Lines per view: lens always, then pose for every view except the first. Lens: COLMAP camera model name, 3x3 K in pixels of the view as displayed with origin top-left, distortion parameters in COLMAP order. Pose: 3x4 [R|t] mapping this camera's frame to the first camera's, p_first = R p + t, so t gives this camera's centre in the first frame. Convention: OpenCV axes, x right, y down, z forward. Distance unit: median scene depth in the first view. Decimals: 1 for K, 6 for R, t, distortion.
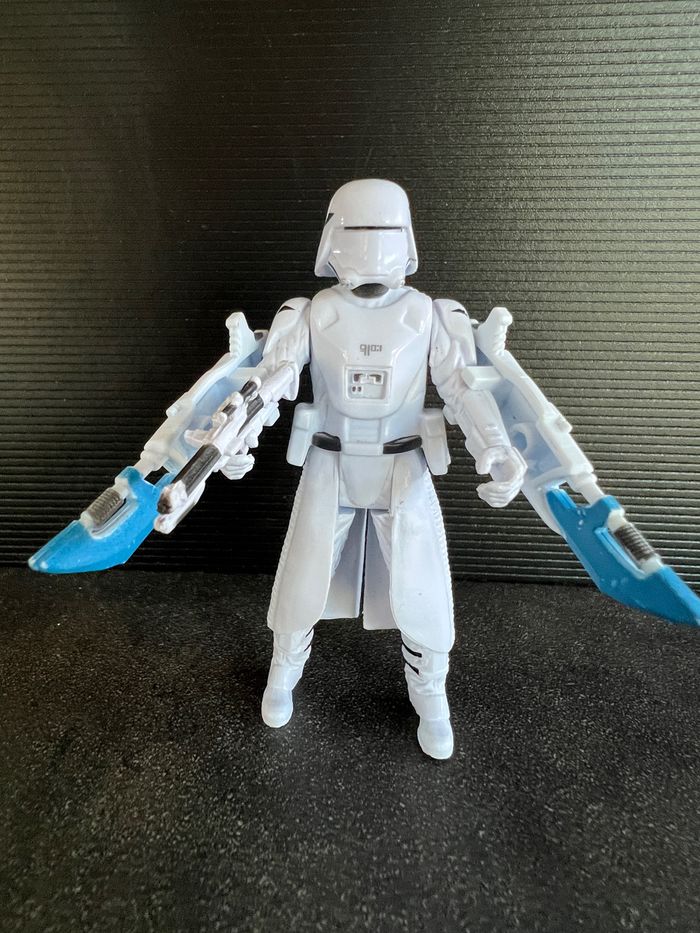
lens RADIAL K [[570.0, 0, 275.3], [0, 570.0, 425.7], [0, 0, 1]] dist [-0.004401, 0.002649]
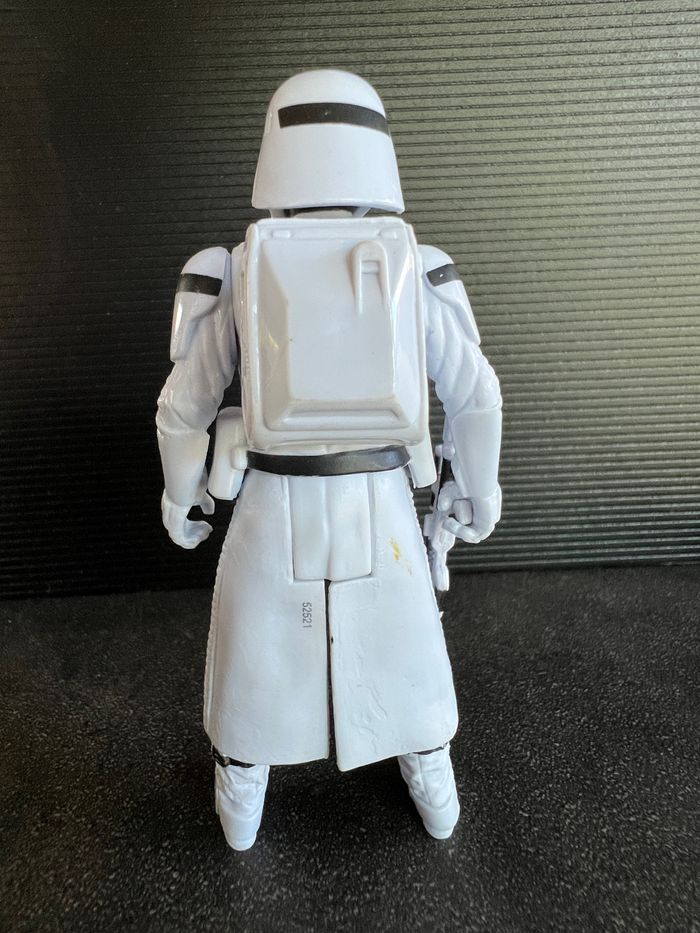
lens RADIAL K [[572.8, 0, 297.8], [0, 572.8, 436.8], [0, 0, 1]] dist [-0.005253, 0.001158]
pose [[0.994560, -0.069654, 0.077448, 0.091908], [0.070399, 0.997495, -0.006918, 0.056248], [-0.076772, 0.012333, 0.996972, 0.113429]]
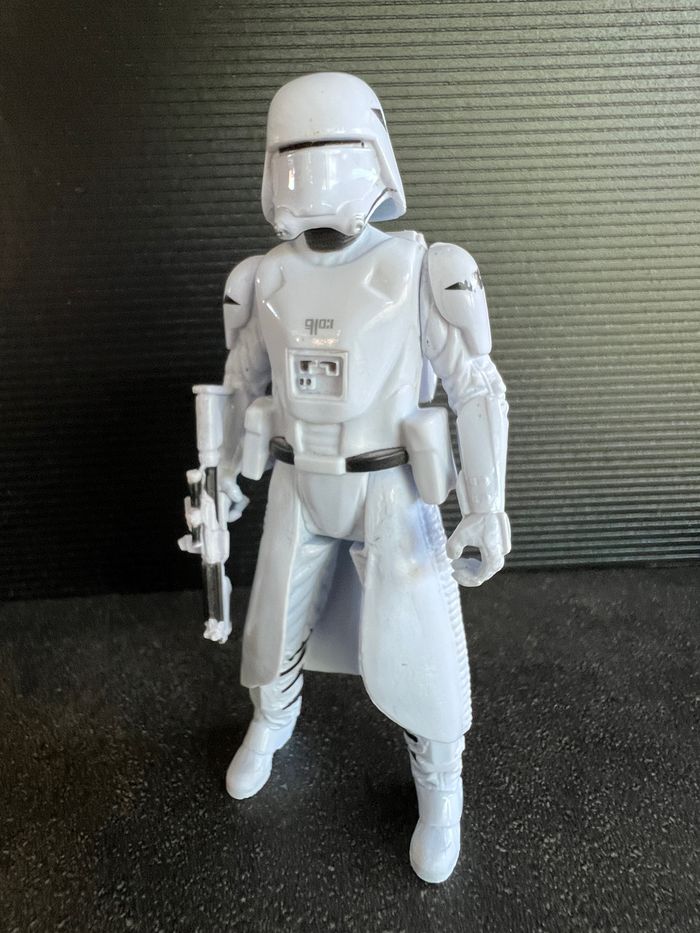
lens RADIAL K [[574.6, 0, 295.7], [0, 574.6, 435.8], [0, 0, 1]] dist [-0.006100, 0.000864]
pose [[0.993084, -0.068371, 0.095449, 0.128486], [0.065575, 0.997330, 0.032133, 0.007079], [-0.097391, -0.025652, 0.994916, 0.181819]]
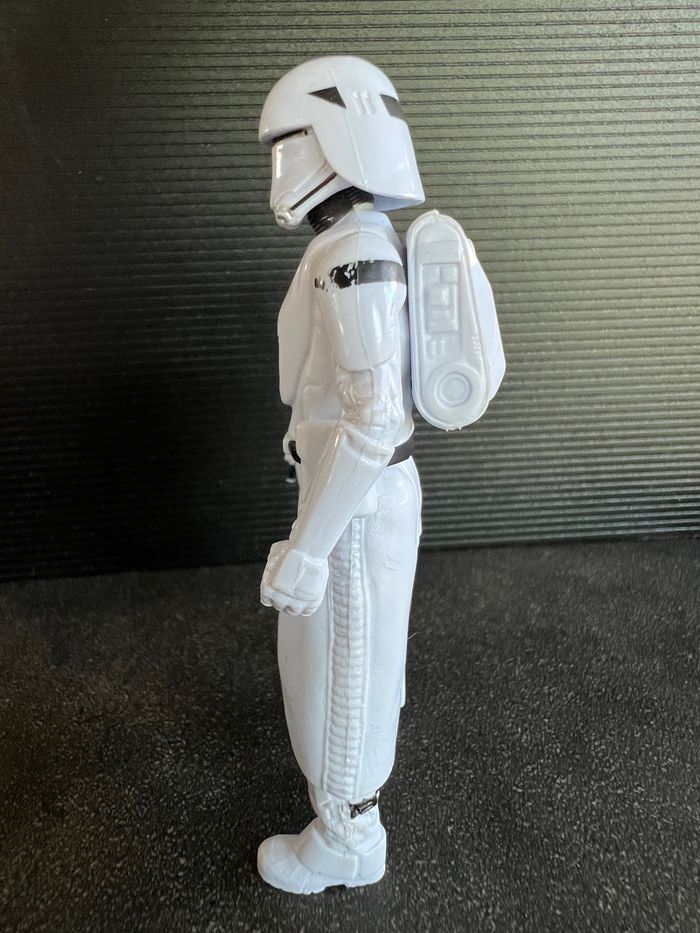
lens RADIAL K [[574.6, 0, 295.7], [0, 574.6, 435.8], [0, 0, 1]] dist [-0.006100, 0.000864]
pose [[0.989722, -0.077522, 0.120173, 0.049527], [0.071368, 0.995949, 0.054701, 0.016349], [-0.123927, -0.045562, 0.991245, 0.131804]]
